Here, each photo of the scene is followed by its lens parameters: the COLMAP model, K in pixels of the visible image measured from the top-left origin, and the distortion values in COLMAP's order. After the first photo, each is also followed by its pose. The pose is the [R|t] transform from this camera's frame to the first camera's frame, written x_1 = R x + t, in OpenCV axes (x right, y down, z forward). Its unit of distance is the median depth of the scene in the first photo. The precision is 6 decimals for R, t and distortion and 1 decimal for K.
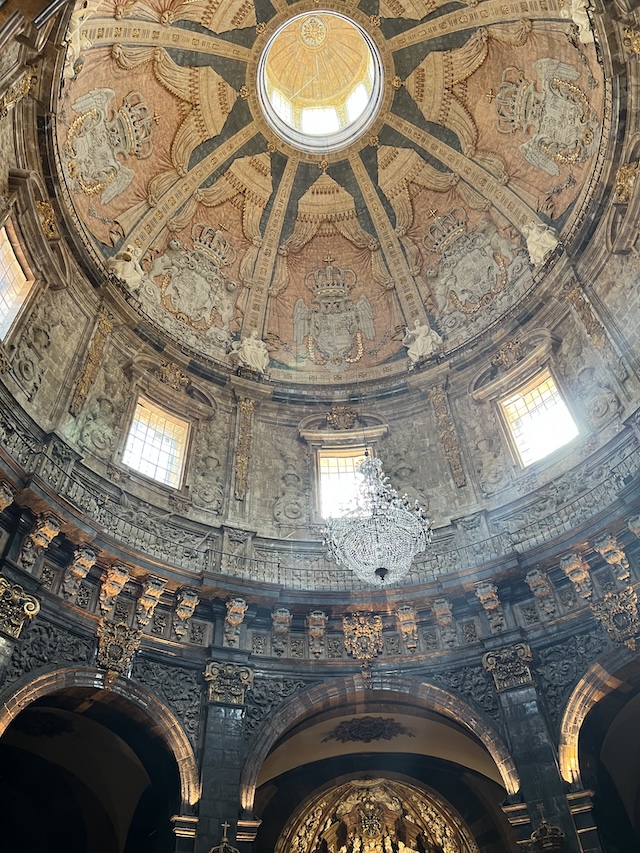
lens RADIAL K [[633.2, 0, 322.5], [0, 633.2, 432.6], [0, 0, 1]] dist [0.057327, -0.058919]
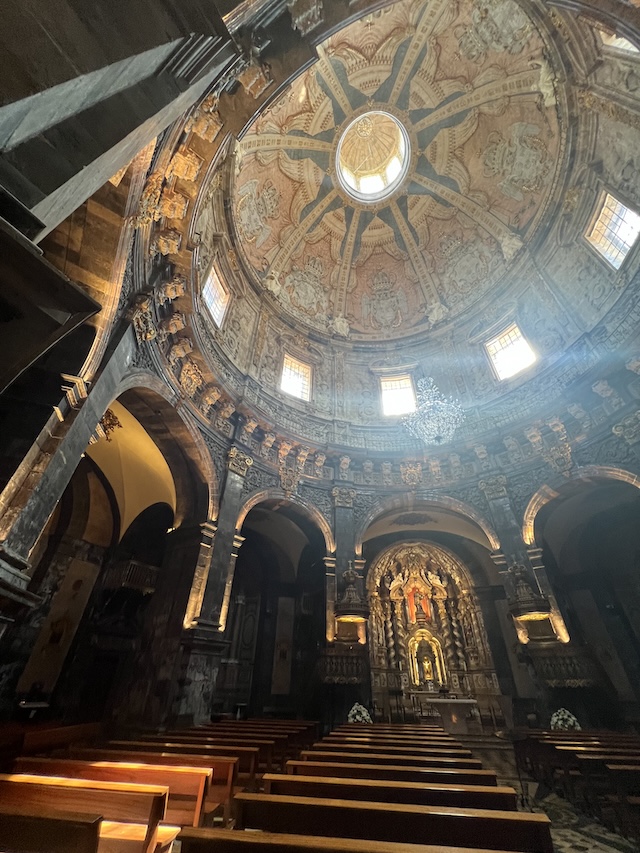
lens RADIAL K [[337.0, 0, 324.5], [0, 337.0, 423.9], [0, 0, 1]] dist [0.000689, 0.000122]
pose [[0.990594, -0.036268, -0.131940, -0.045860], [0.056201, 0.986990, 0.150641, 0.004653], [0.124760, -0.156639, 0.979745, -0.000188]]
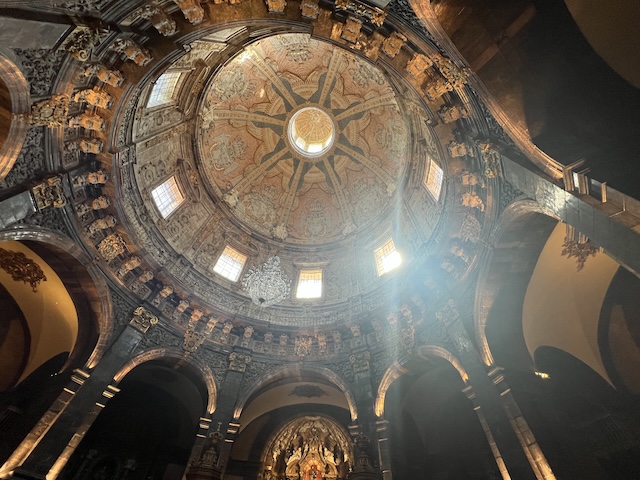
lens RADIAL K [[253.8, 0, 320.0], [0, 253.8, 240.0], [0, 0, 1]] dist [0.000061, 0.000412]
pose [[0.995535, 0.014368, -0.093294, 0.169936], [-0.027797, 0.989145, -0.144288, 0.056919], [0.090209, 0.146237, 0.985128, 0.034349]]
